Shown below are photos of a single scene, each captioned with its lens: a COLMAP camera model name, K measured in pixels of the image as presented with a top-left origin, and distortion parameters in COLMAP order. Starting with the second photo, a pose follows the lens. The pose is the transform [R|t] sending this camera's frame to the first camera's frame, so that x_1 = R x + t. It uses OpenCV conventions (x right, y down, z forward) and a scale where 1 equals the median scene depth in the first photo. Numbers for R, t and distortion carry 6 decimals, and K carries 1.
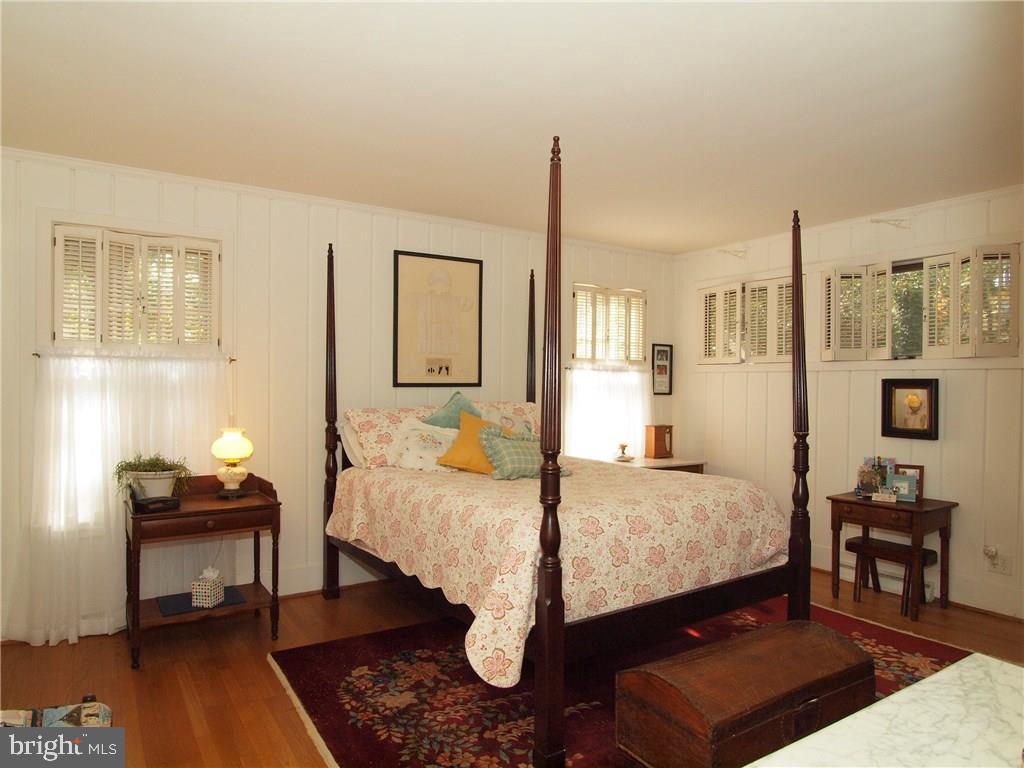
lens RADIAL K [[645.0, 0, 510.4], [0, 645.0, 394.8], [0, 0, 1]] dist [-0.039983, 0.000316]
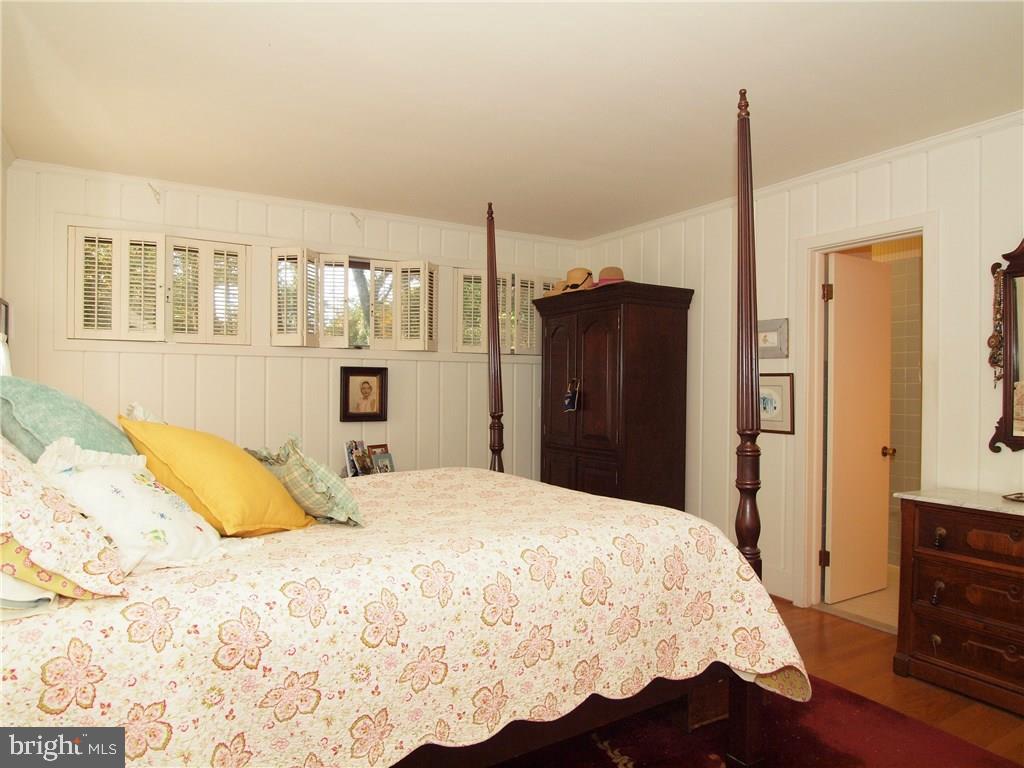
lens RADIAL K [[645.0, 0, 510.4], [0, 645.0, 394.8], [0, 0, 1]] dist [-0.039983, 0.000316]
pose [[0.037845, -0.013854, 0.999188, -0.482753], [0.011153, 0.999847, 0.013441, 0.010755], [-0.999221, 0.010635, 0.037994, 0.727923]]
